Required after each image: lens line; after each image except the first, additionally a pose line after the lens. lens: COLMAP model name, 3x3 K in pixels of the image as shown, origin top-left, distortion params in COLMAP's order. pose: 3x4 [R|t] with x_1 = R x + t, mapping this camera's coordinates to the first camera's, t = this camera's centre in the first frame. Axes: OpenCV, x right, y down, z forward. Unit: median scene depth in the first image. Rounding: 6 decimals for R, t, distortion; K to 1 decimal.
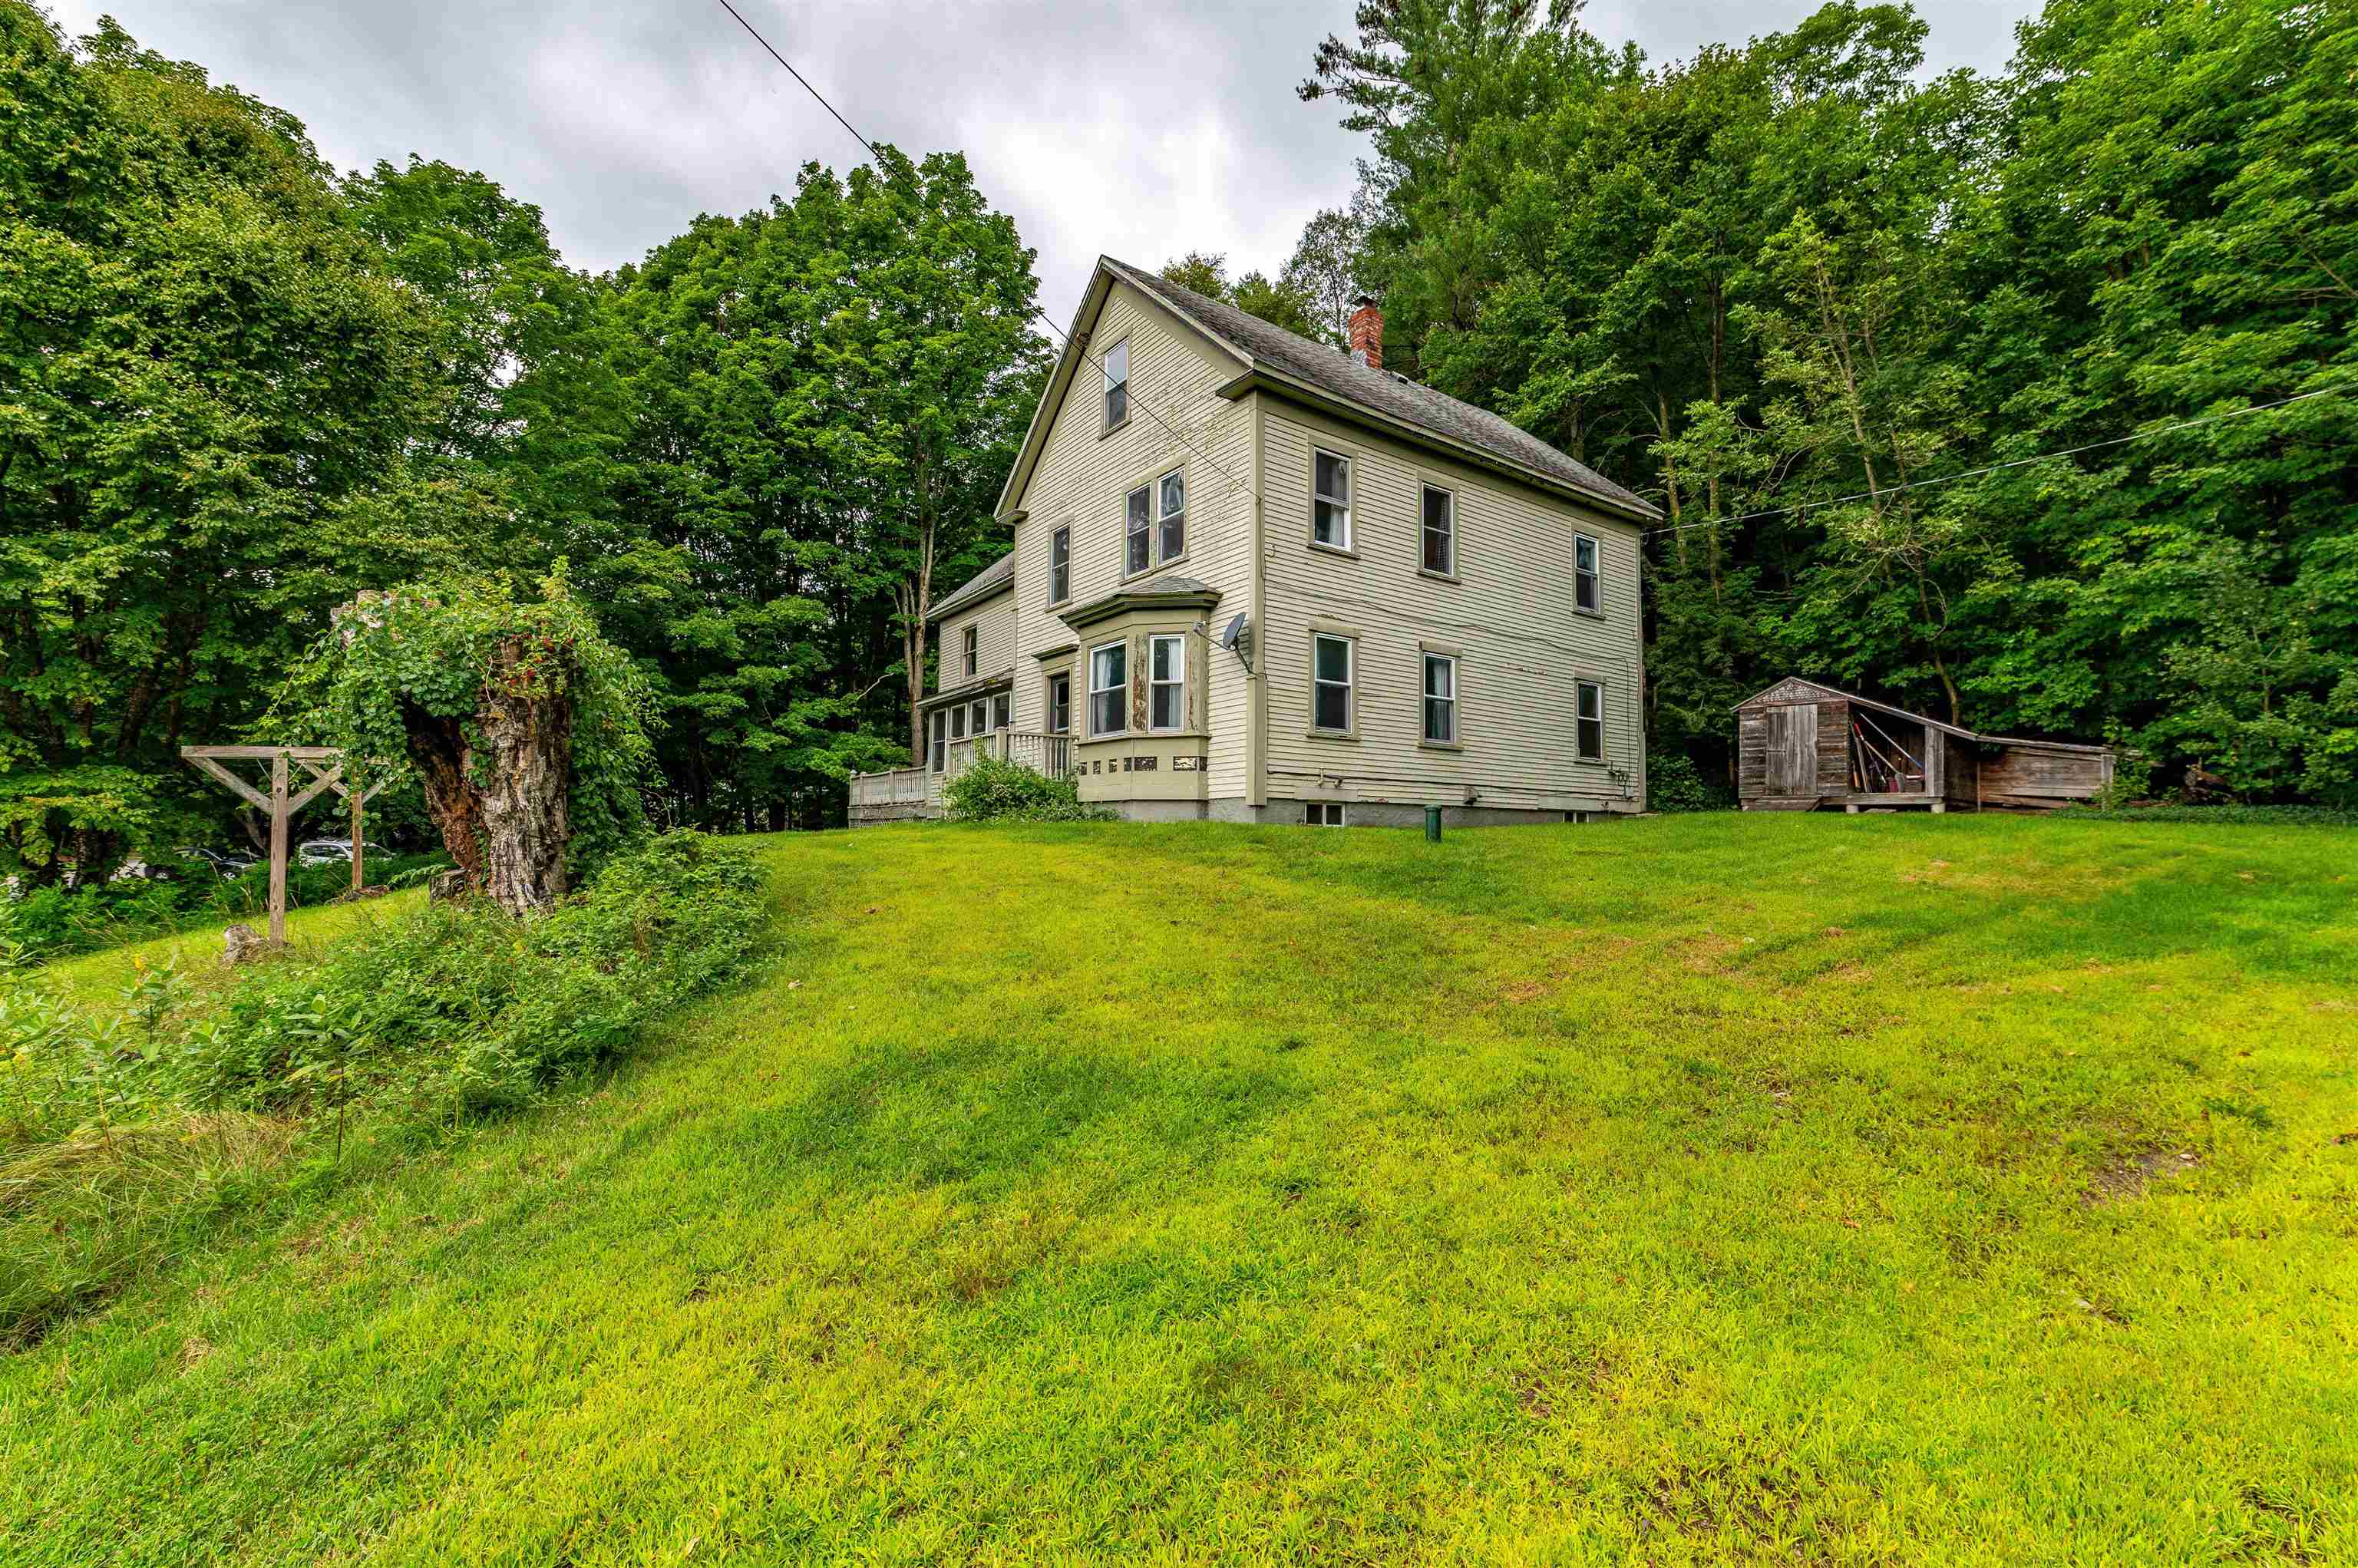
lens RADIAL K [[1016.7, 0, 1203.4], [0, 1016.7, 784.6], [0, 0, 1]] dist [0.005725, 0.000338]
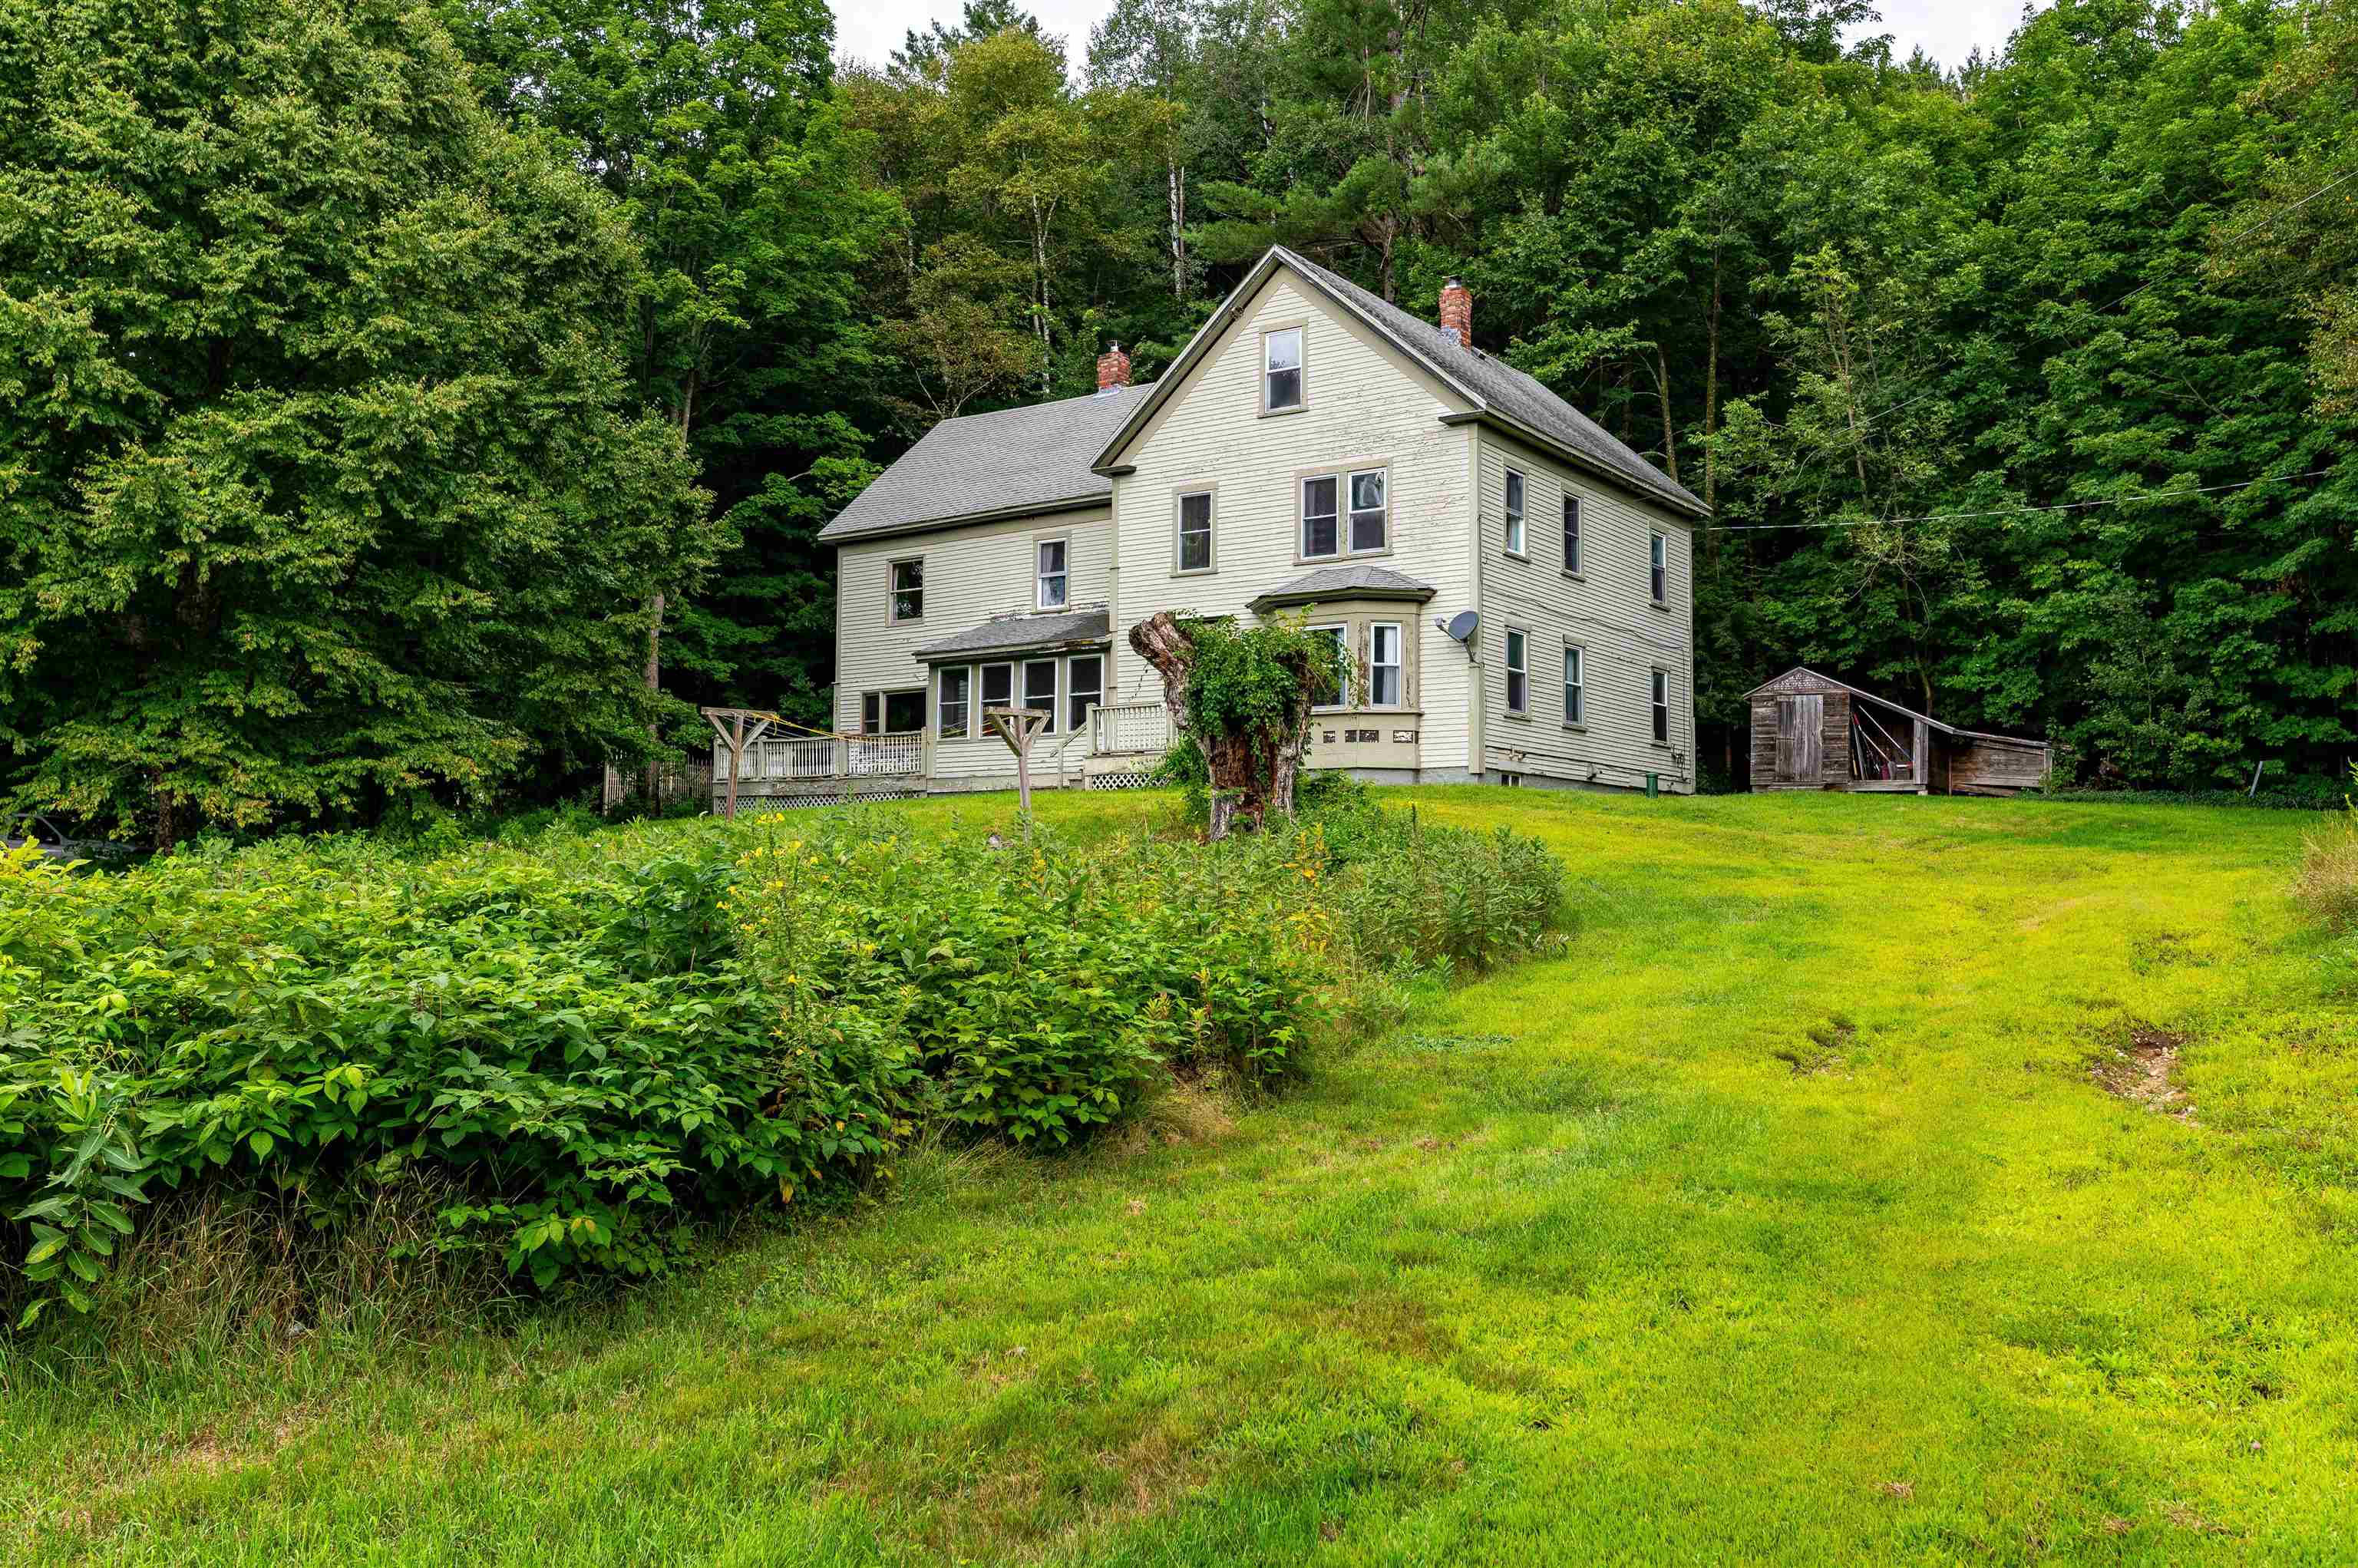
lens RADIAL K [[1988.1, 0, 1179.0], [0, 1988.1, 784.0], [0, 0, 1]] dist [-0.003121, -0.002952]
pose [[0.947865, 0.017346, 0.318198, -0.797299], [-0.017131, 0.999847, -0.003475, 0.036707], [-0.318210, -0.002157, 0.948018, -0.857280]]
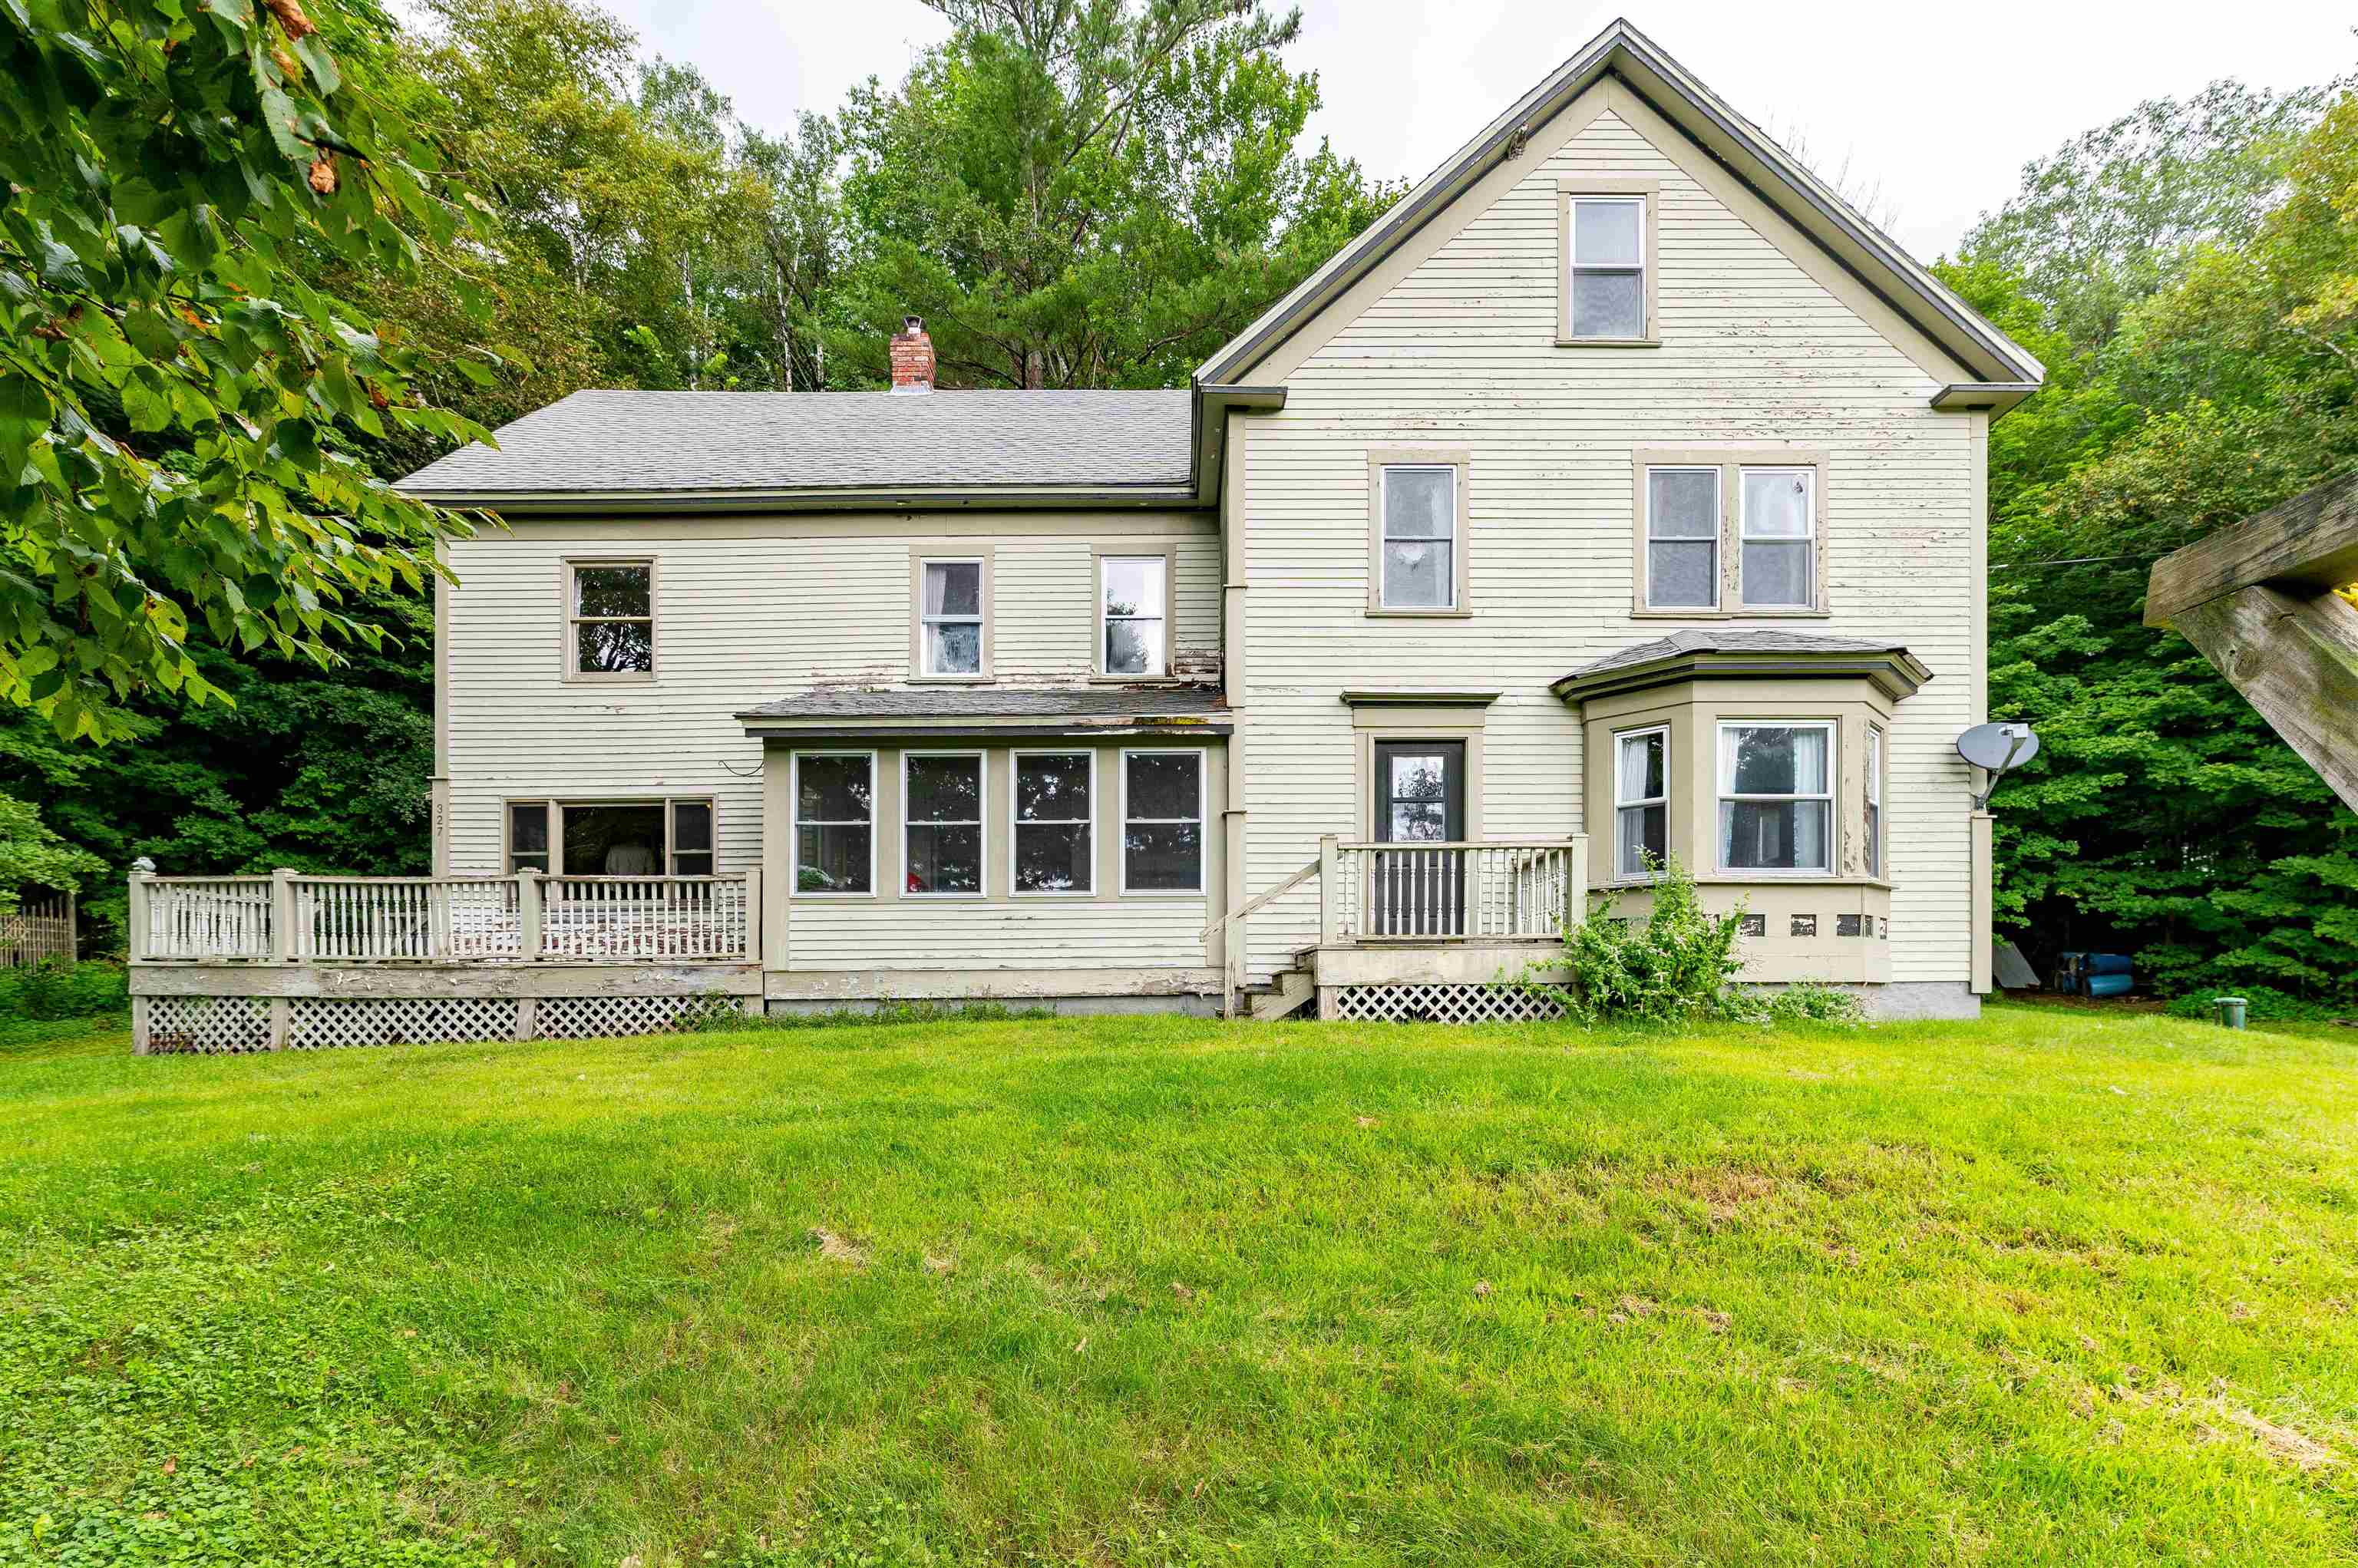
lens RADIAL K [[1022.6, 0, 1180.0], [0, 1022.6, 990.5], [0, 0, 1]] dist [0.000795, 0.000107]
pose [[0.575917, -0.013910, 0.817390, -0.688766], [-0.033411, 0.998619, 0.040535, 0.006992], [-0.816825, -0.050654, 0.574657, 0.812766]]
